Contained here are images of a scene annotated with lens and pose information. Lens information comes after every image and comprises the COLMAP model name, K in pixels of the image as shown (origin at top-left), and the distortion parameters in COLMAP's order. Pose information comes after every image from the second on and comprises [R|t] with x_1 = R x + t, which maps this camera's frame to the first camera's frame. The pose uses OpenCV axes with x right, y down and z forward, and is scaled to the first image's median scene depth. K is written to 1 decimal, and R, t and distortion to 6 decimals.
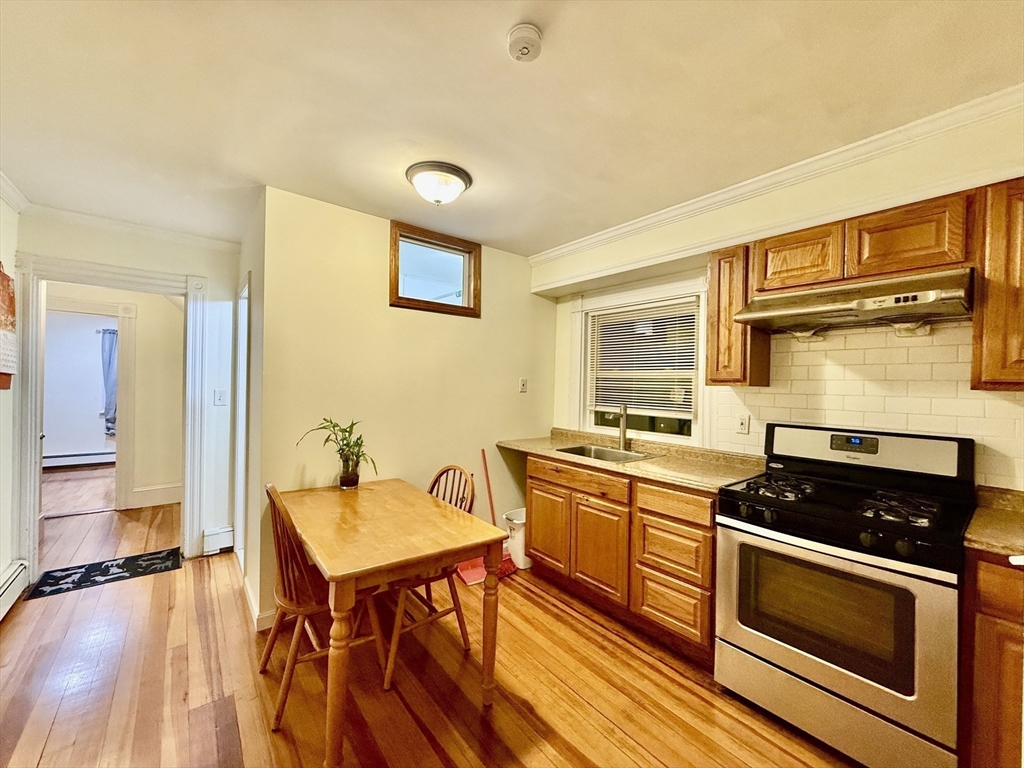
lens RADIAL K [[407.8, 0, 509.0], [0, 407.8, 383.1], [0, 0, 1]] dist [-0.000449, -0.000095]
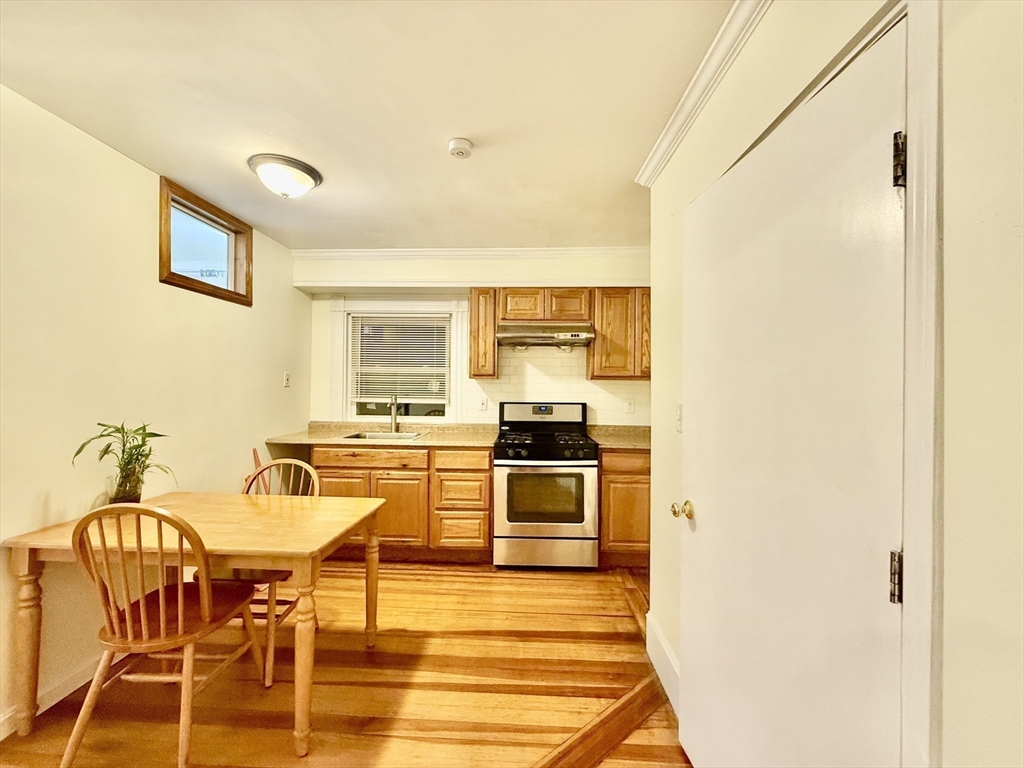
lens RADIAL K [[408.2, 0, 508.9], [0, 408.2, 384.0], [0, 0, 1]] dist [-0.000843, 0.000017]
pose [[0.655975, -0.012645, 0.754677, -0.537265], [0.003260, 0.999898, 0.013920, 0.005770], [-0.754776, -0.006671, 0.655949, -0.066240]]
